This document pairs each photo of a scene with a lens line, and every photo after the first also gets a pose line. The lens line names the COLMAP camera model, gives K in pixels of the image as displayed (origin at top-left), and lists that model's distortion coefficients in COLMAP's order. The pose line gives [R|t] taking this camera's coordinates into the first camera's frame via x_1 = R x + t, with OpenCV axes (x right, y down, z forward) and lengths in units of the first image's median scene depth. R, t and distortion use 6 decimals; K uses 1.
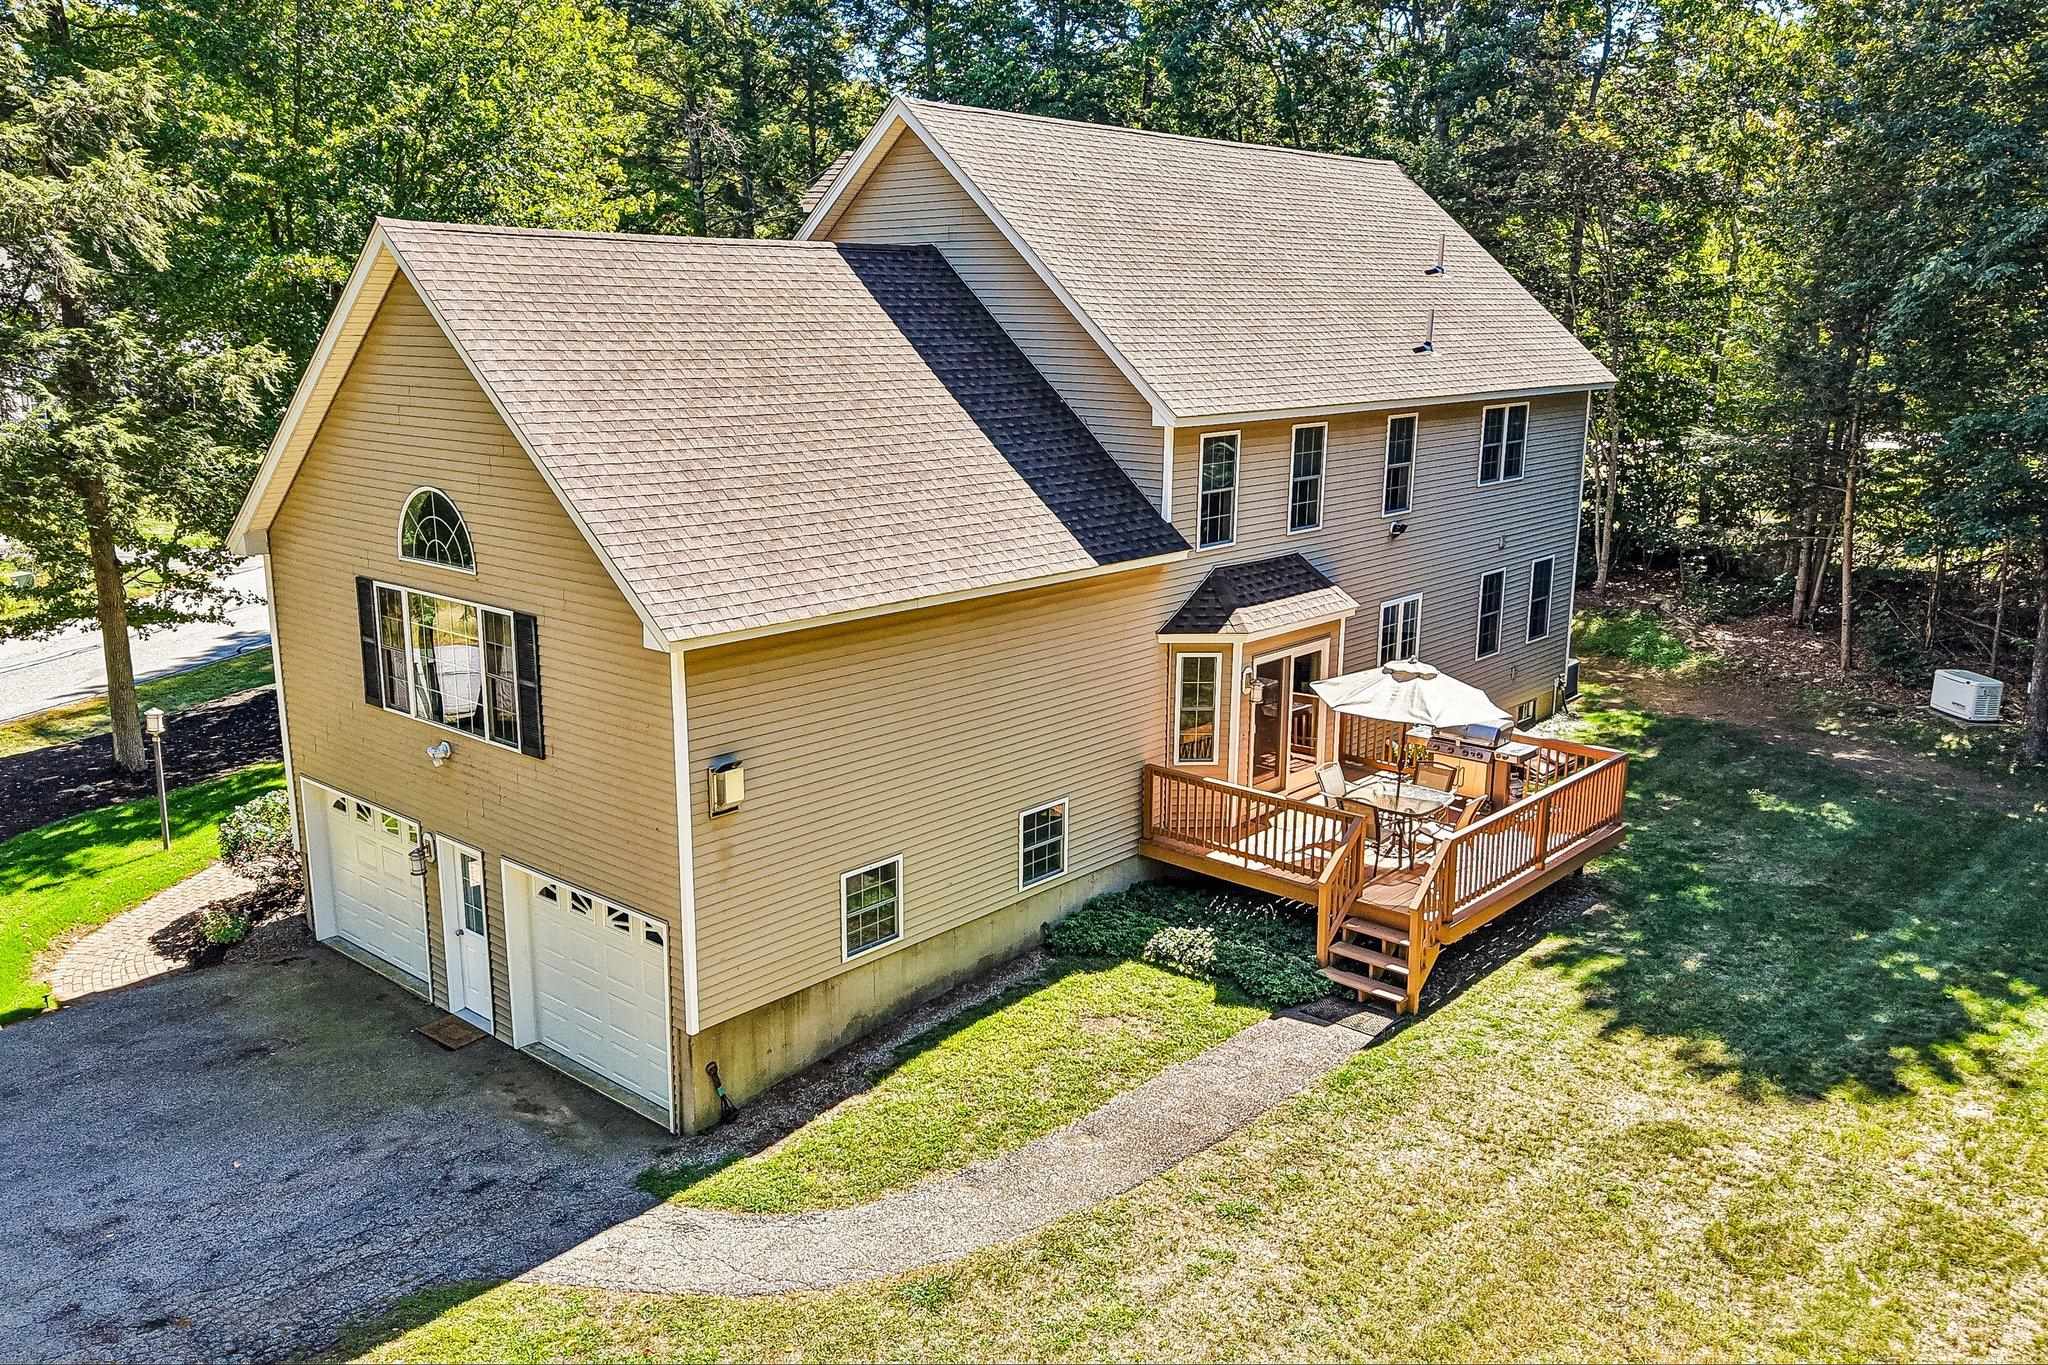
lens RADIAL K [[1613.0, 0, 1022.1], [0, 1613.0, 665.6], [0, 0, 1]] dist [0.101977, -0.152375]
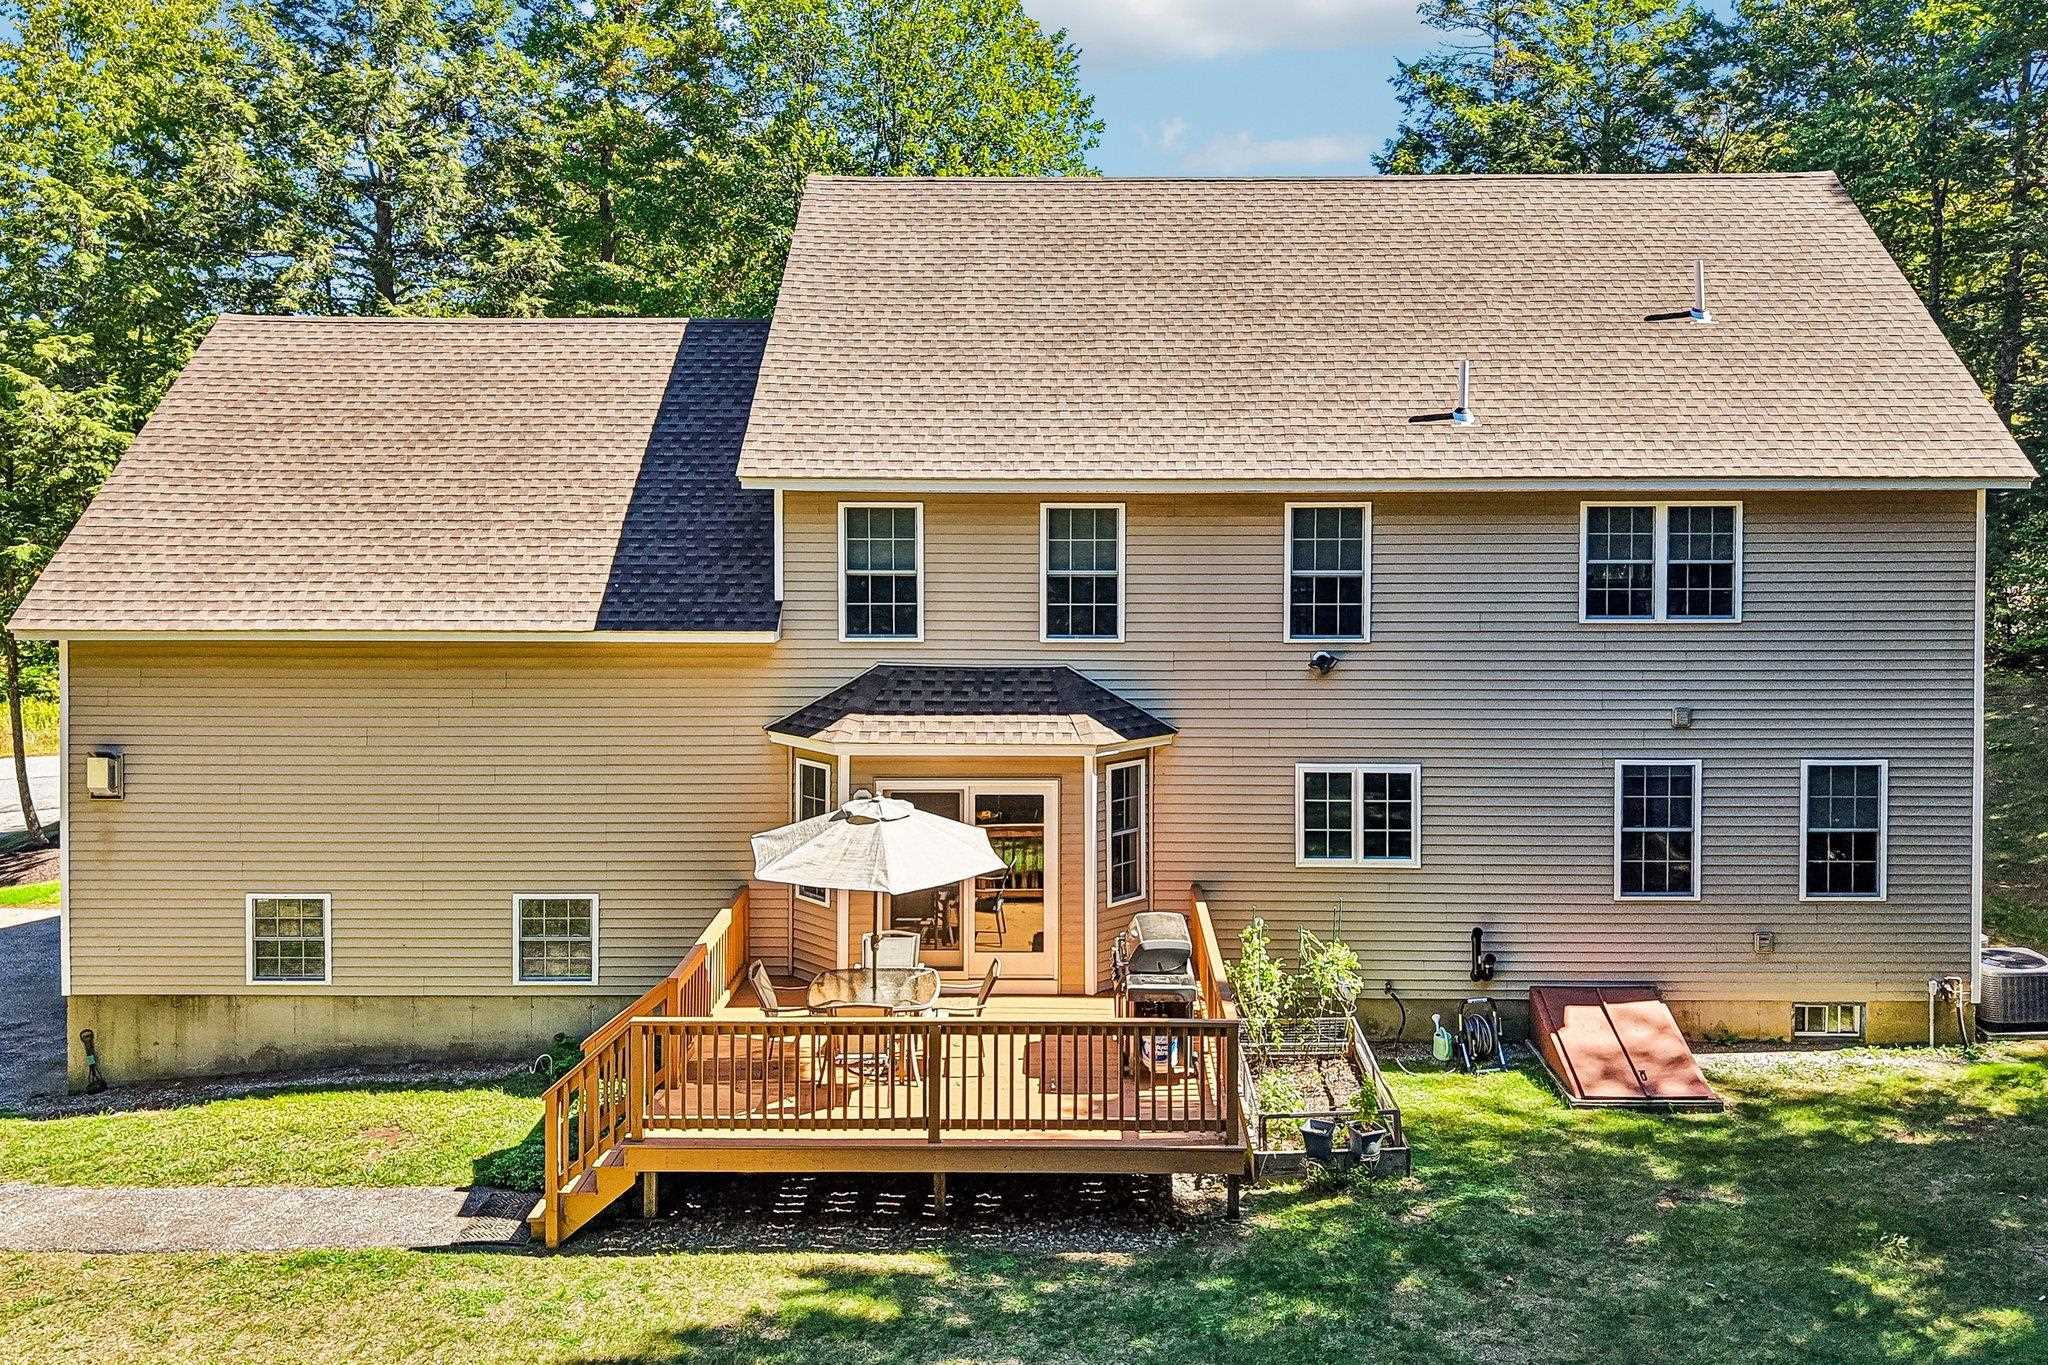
lens RADIAL K [[1536.0, 0, 1076.2], [0, 1536.0, 514.1], [0, 0, 1]] dist [0.029329, -0.007864]
pose [[0.644726, -0.010328, -0.764344, 0.770179], [-0.156255, 0.977015, -0.145002, -0.037348], [0.748274, 0.212919, 0.628293, 0.551636]]
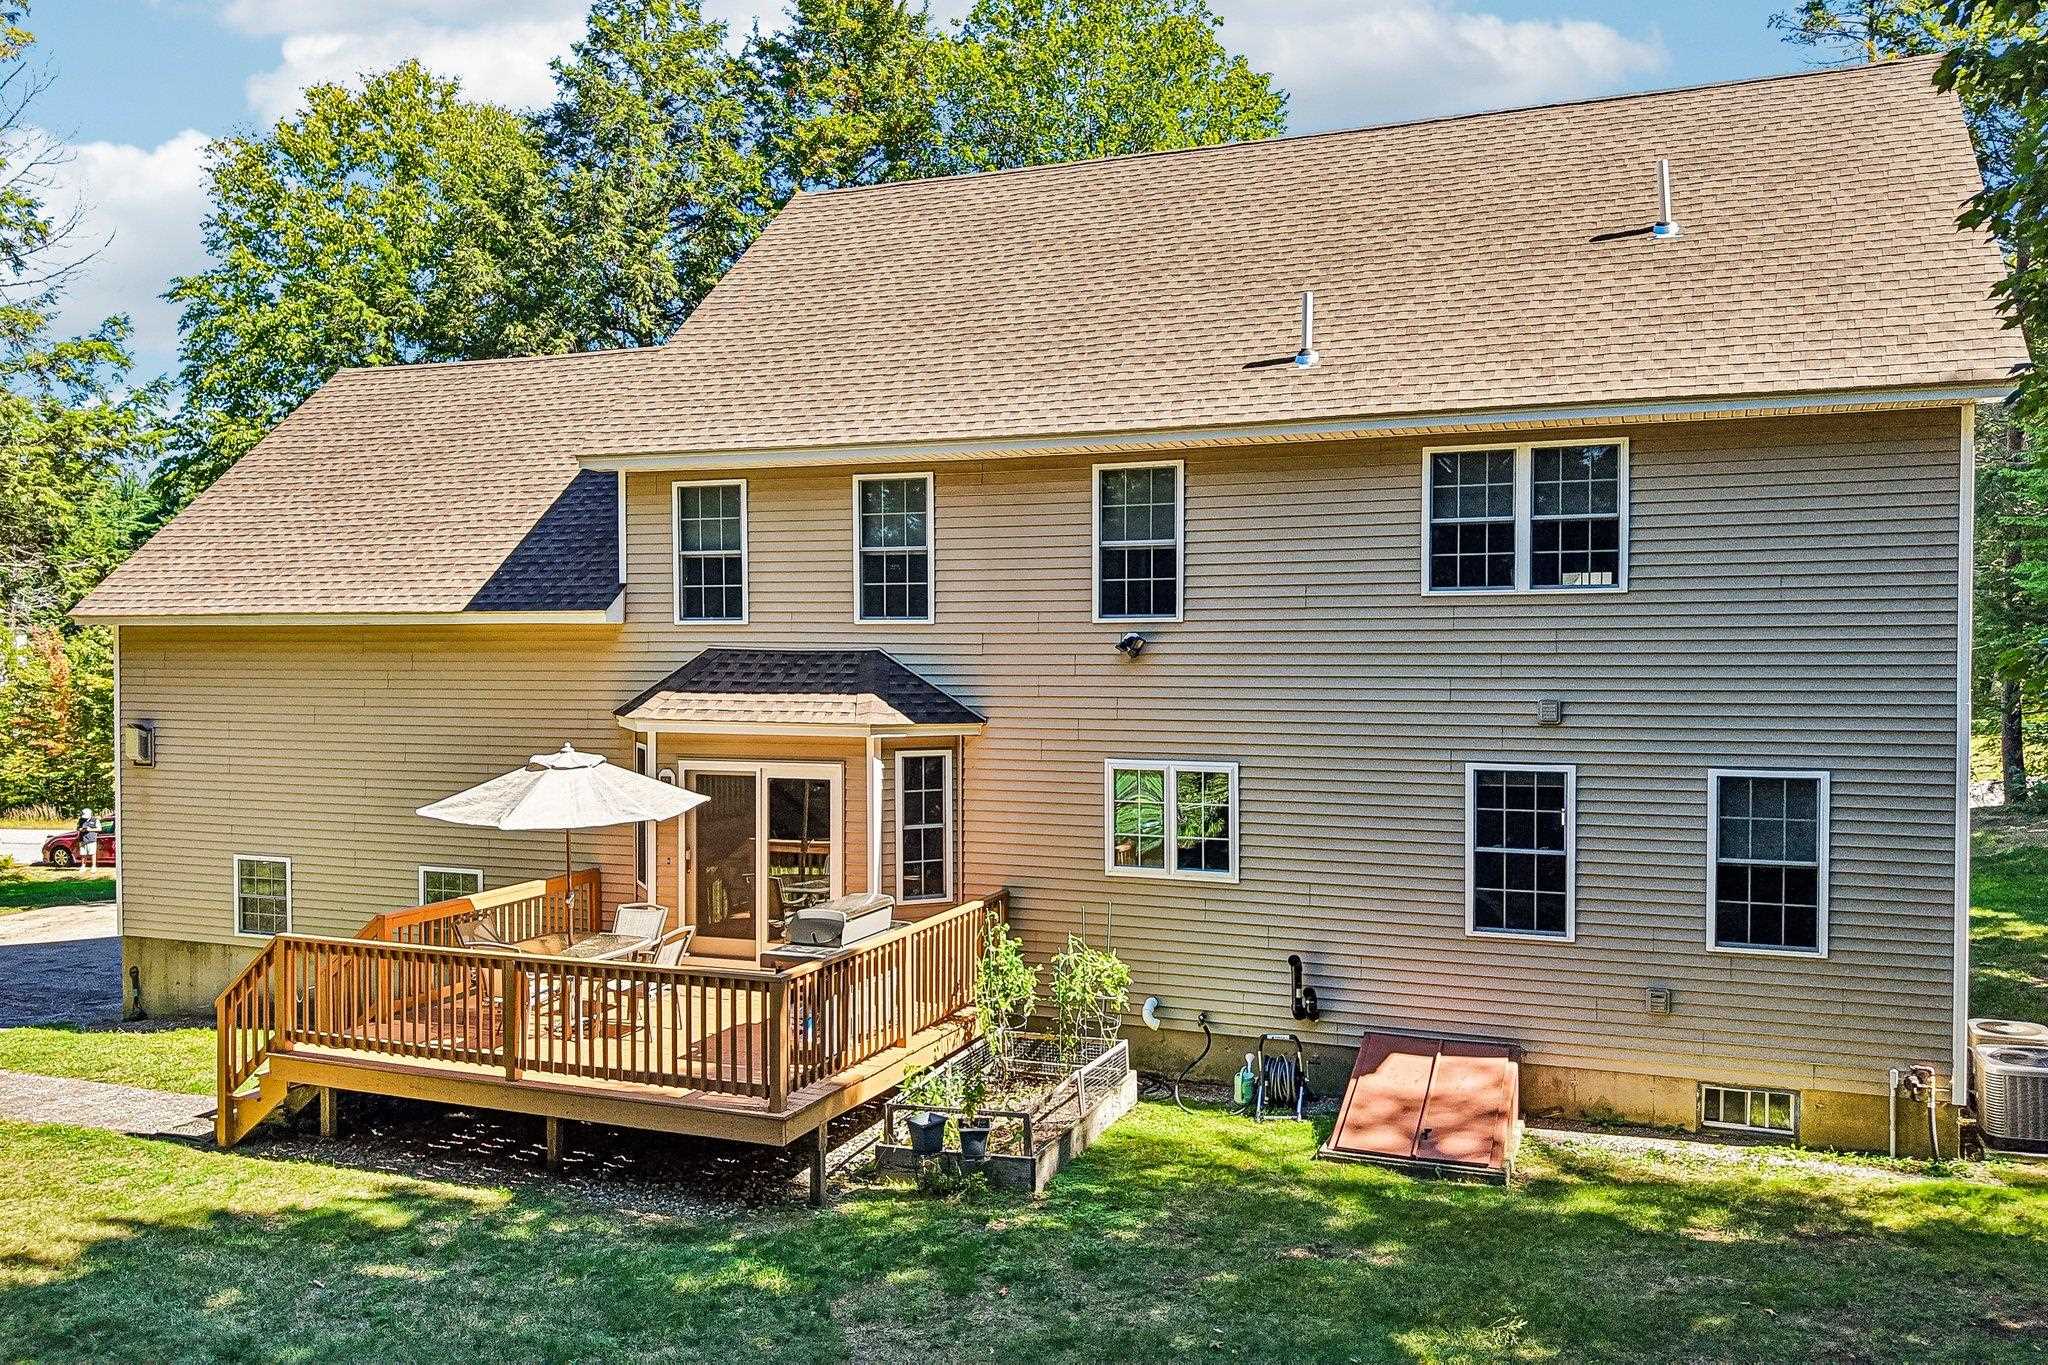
lens RADIAL K [[1613.0, 0, 1022.1], [0, 1613.0, 665.6], [0, 0, 1]] dist [0.101977, -0.152375]
pose [[0.330306, 0.002631, -0.943870, 0.916091], [-0.203117, 0.976765, -0.068358, -0.028230], [0.921760, 0.214295, 0.323166, 0.866900]]
